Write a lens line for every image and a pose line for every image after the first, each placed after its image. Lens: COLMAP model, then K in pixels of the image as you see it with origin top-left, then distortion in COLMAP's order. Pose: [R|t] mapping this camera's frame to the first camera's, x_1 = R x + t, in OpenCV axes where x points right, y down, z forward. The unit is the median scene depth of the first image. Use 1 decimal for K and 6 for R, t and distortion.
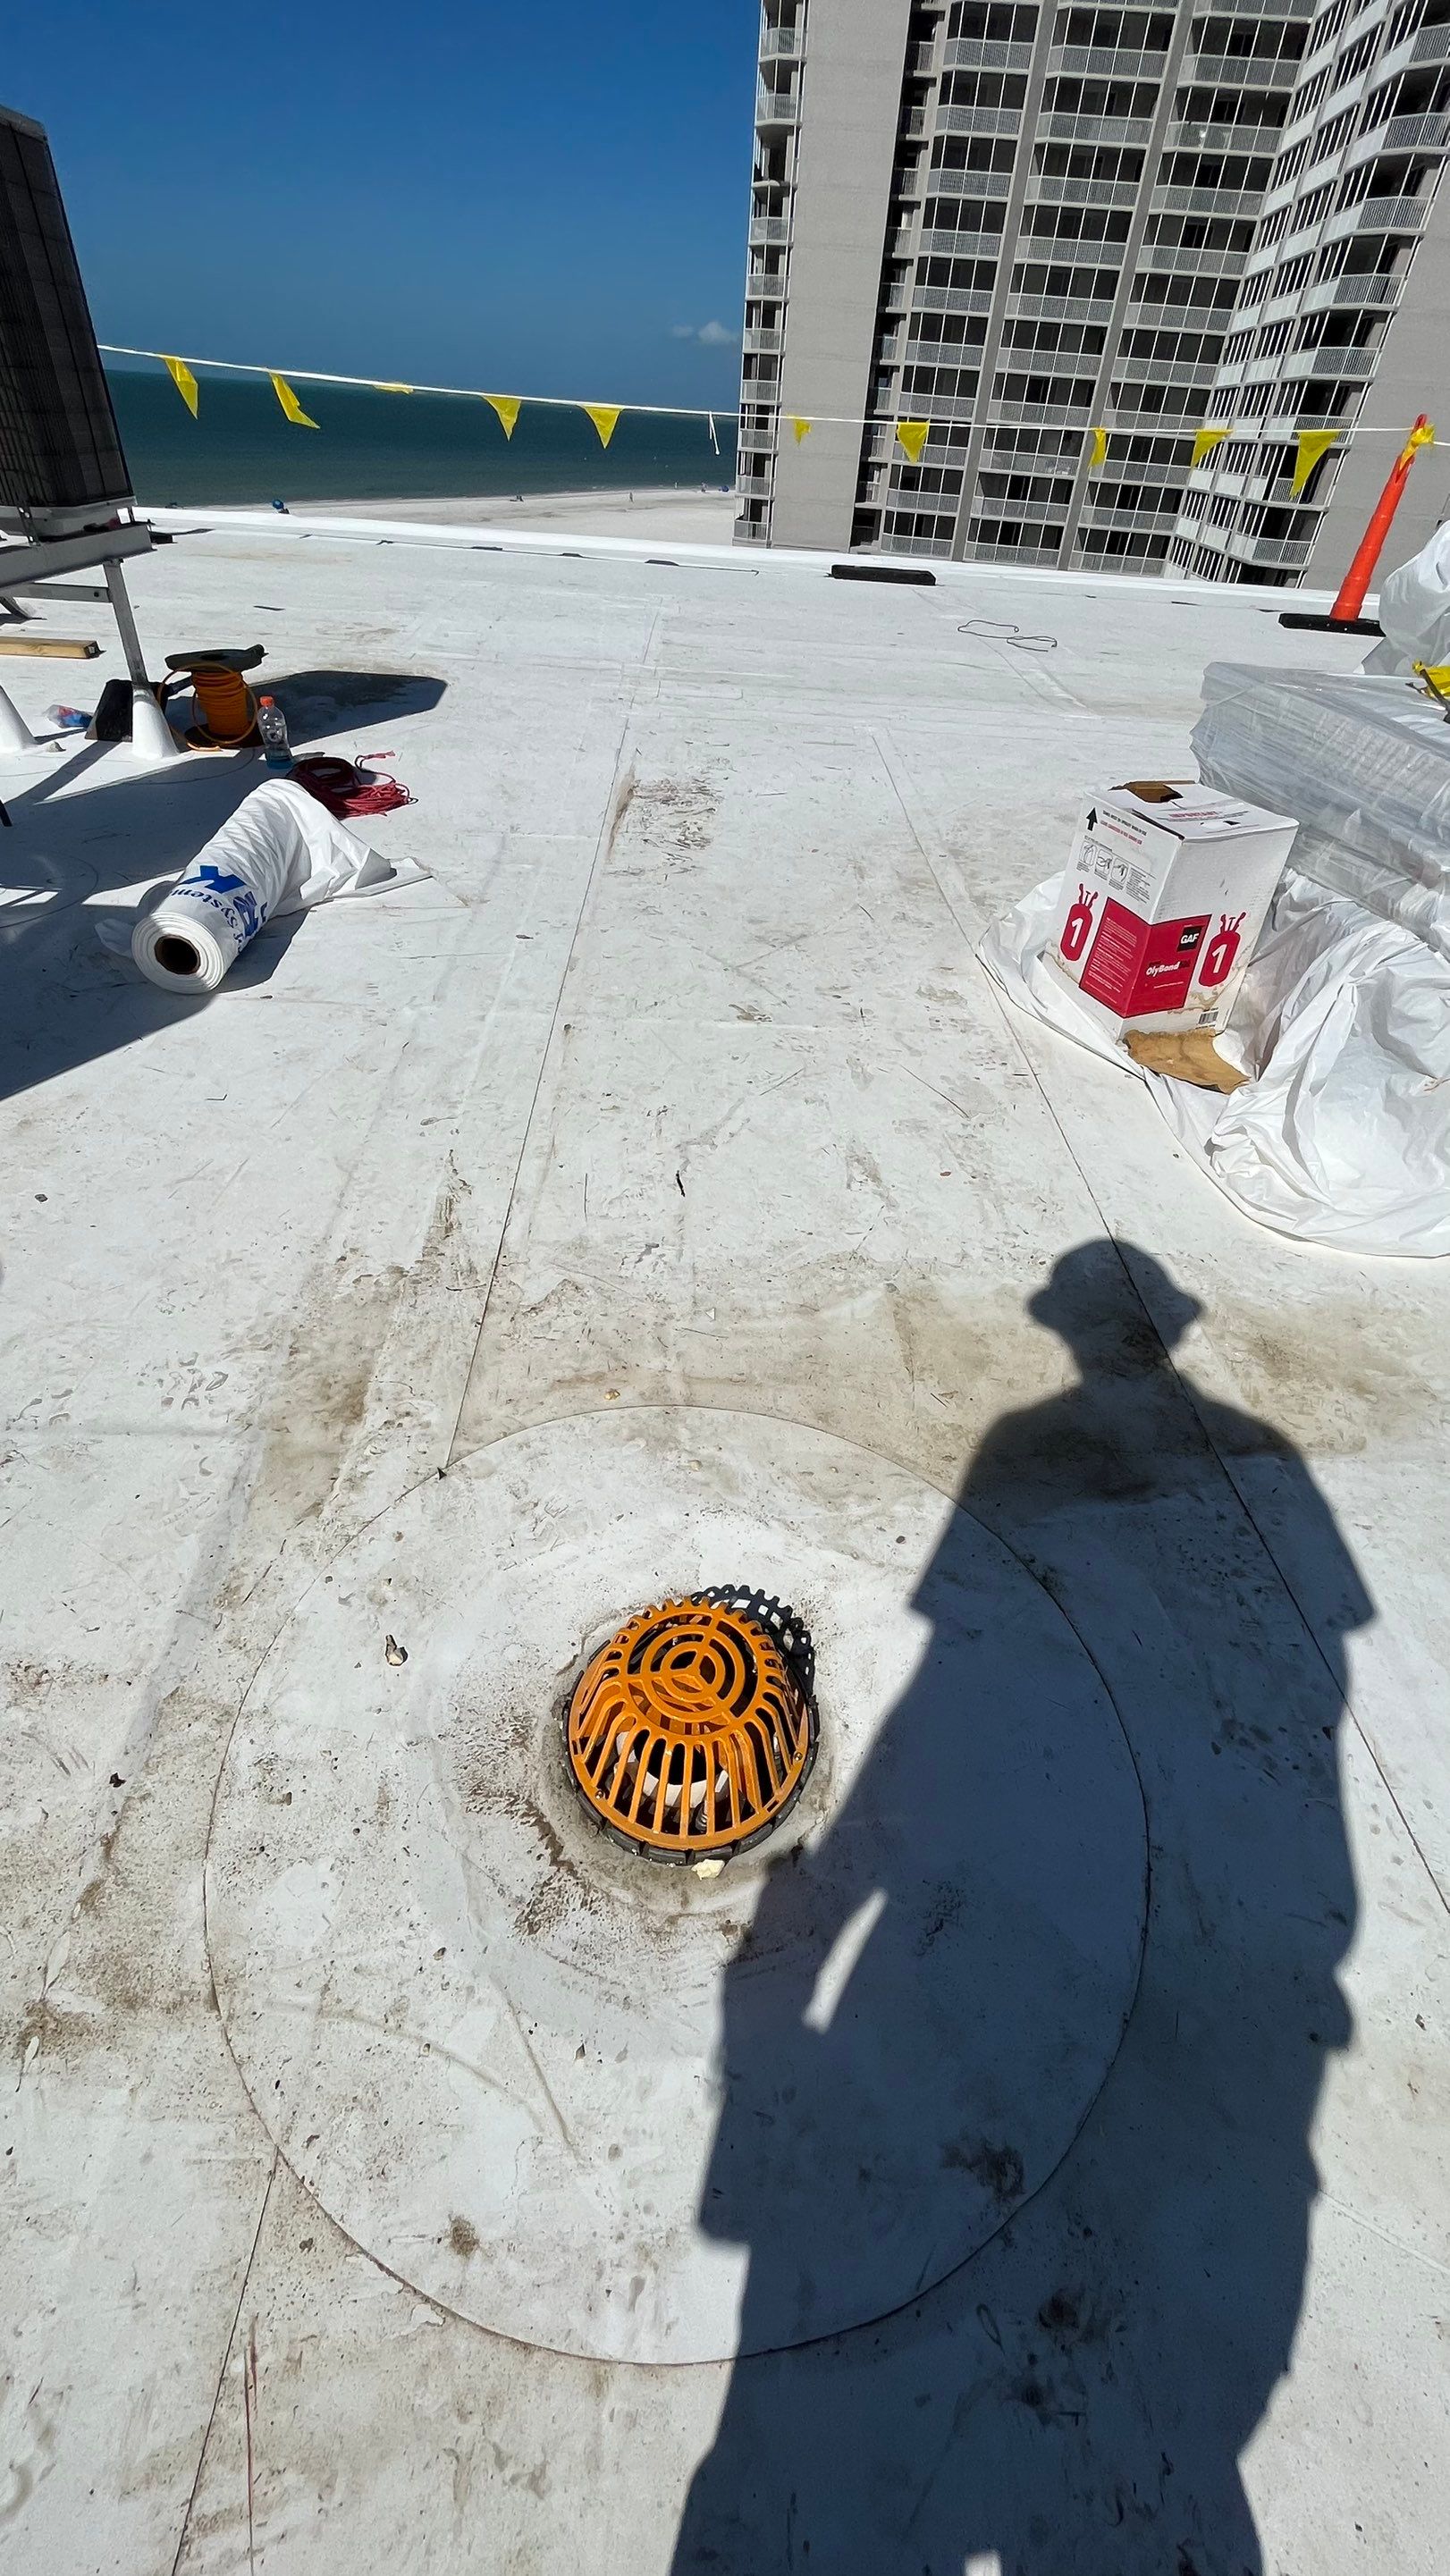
lens RADIAL K [[1034.5, 0, 730.0], [0, 1034.5, 1289.8], [0, 0, 1]] dist [-0.002618, -0.000295]
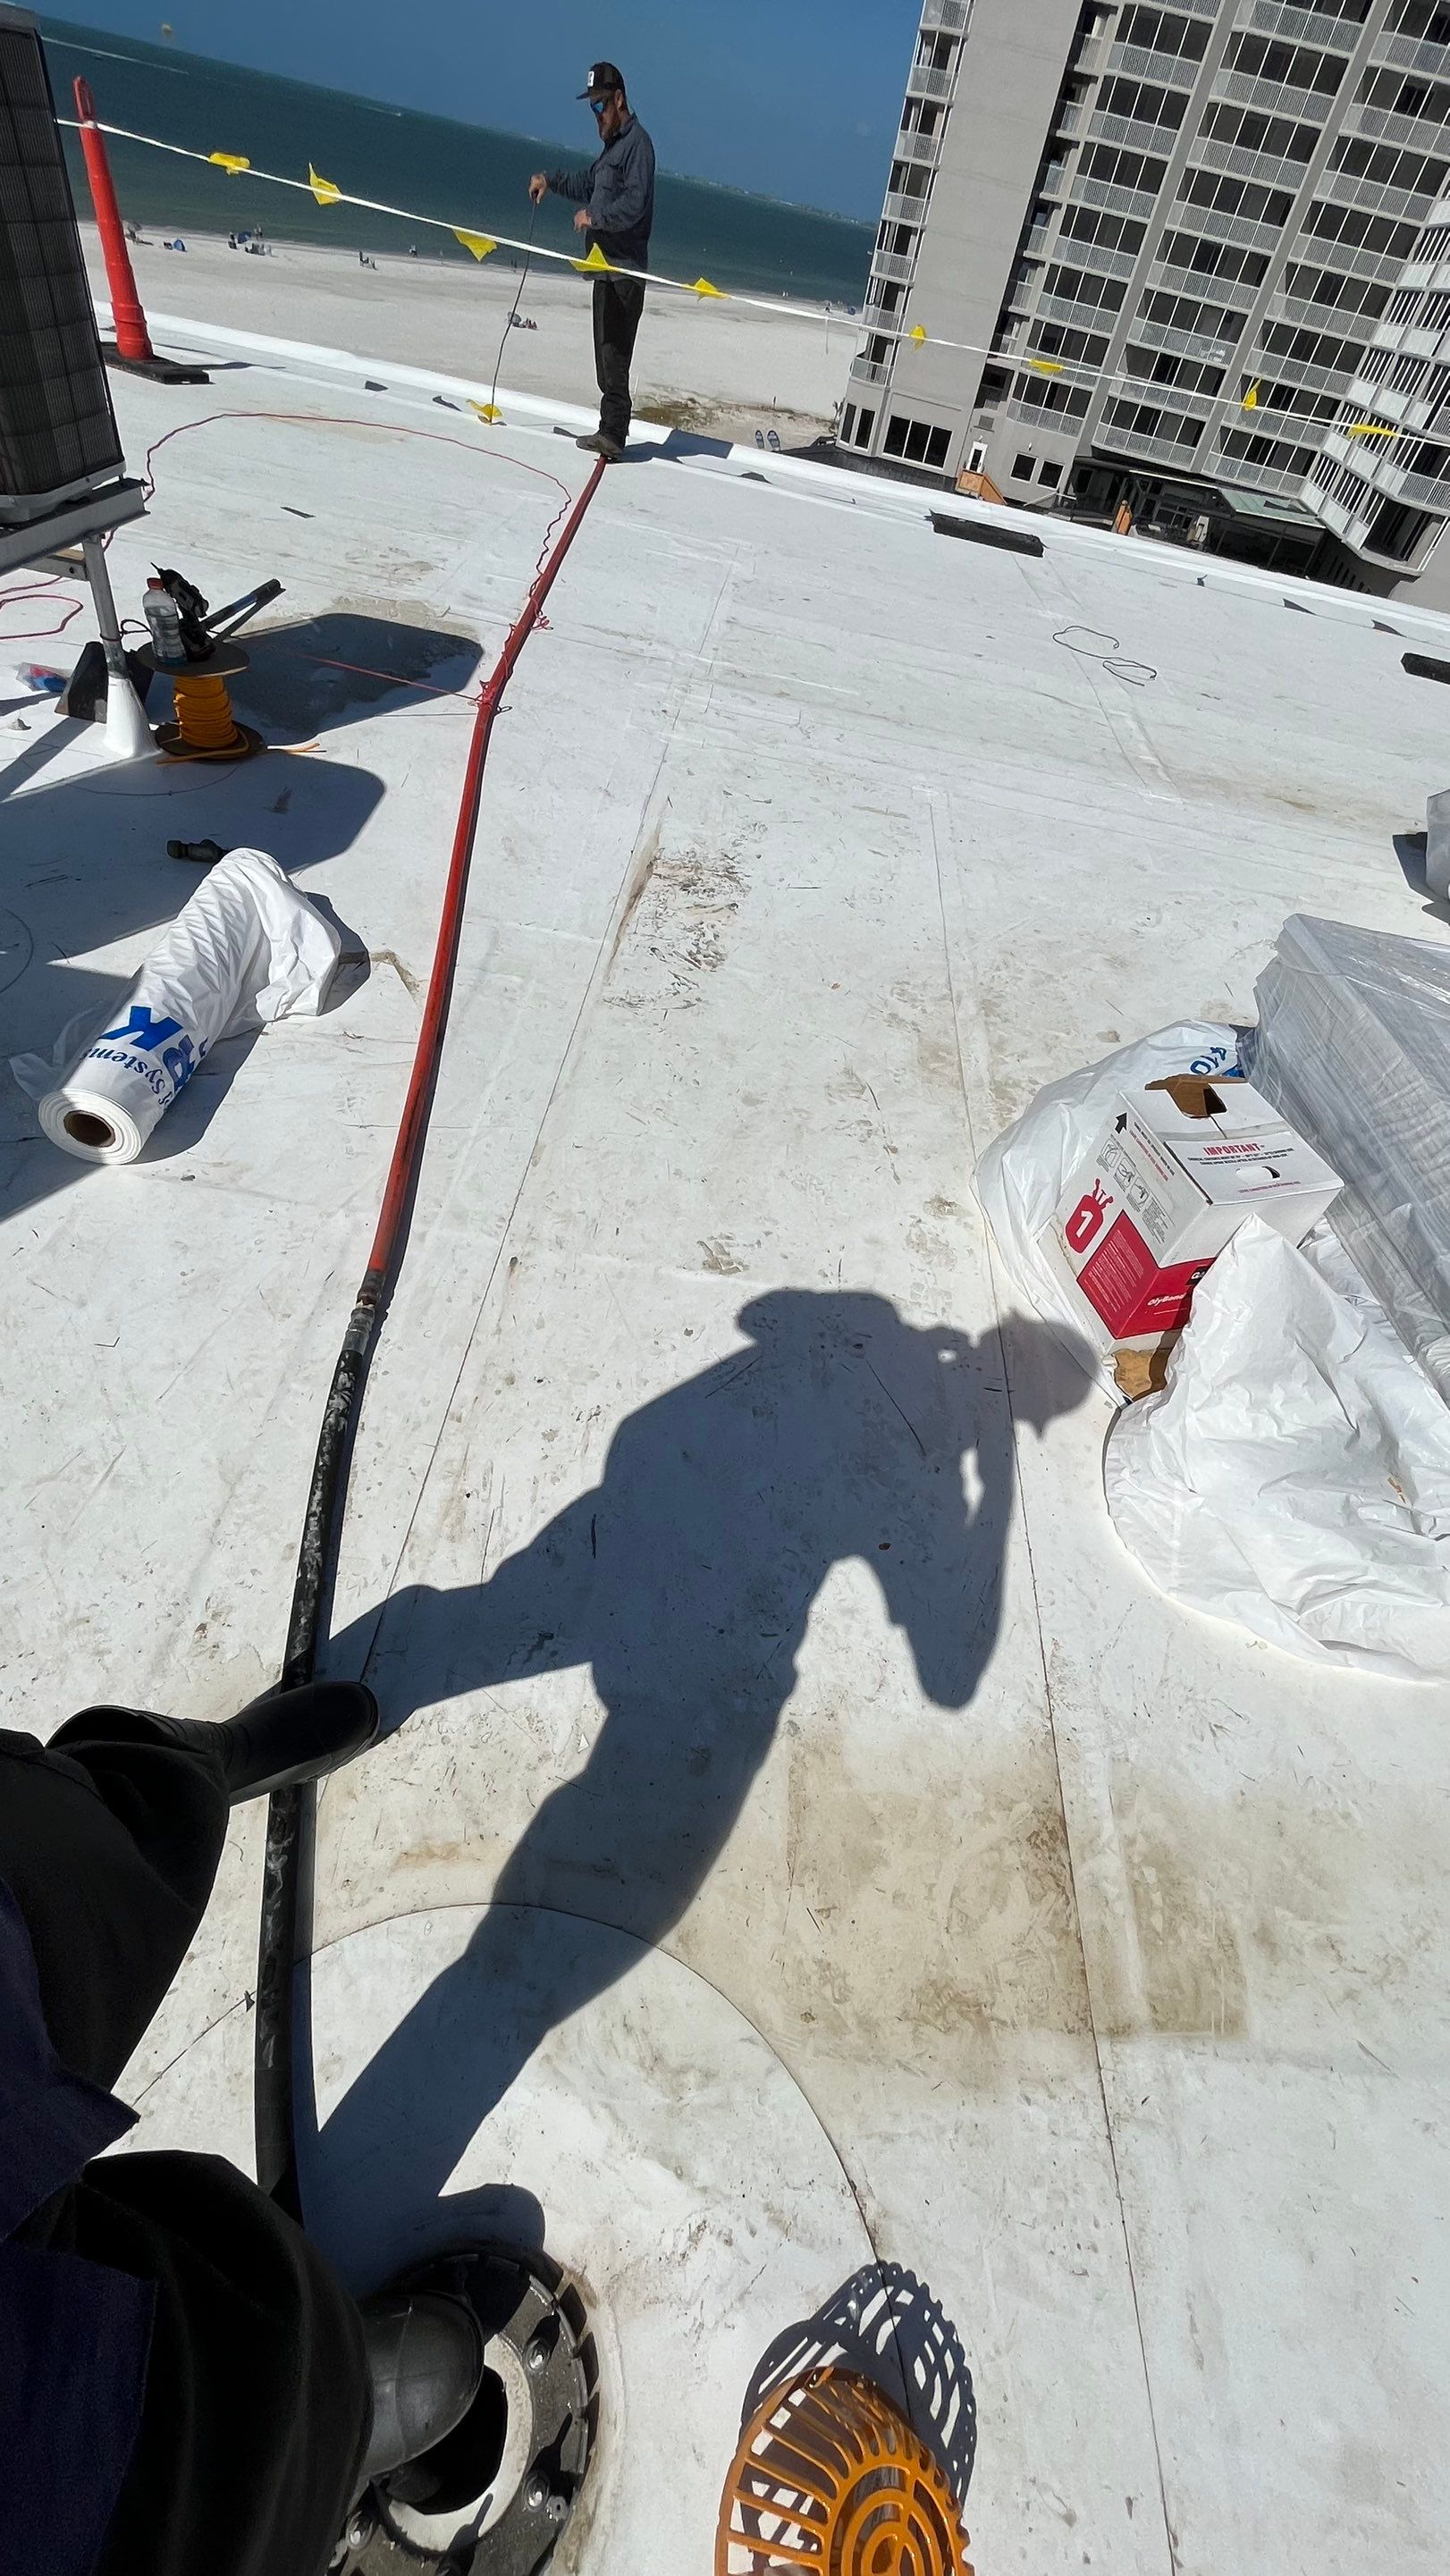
lens RADIAL K [[1034.5, 0, 730.0], [0, 1034.5, 1289.8], [0, 0, 1]] dist [-0.002618, -0.000295]
pose [[0.989183, 0.145743, 0.016632, 0.011717], [-0.146684, 0.983712, 0.103898, -0.208568], [-0.001218, -0.105214, 0.994449, 0.053784]]
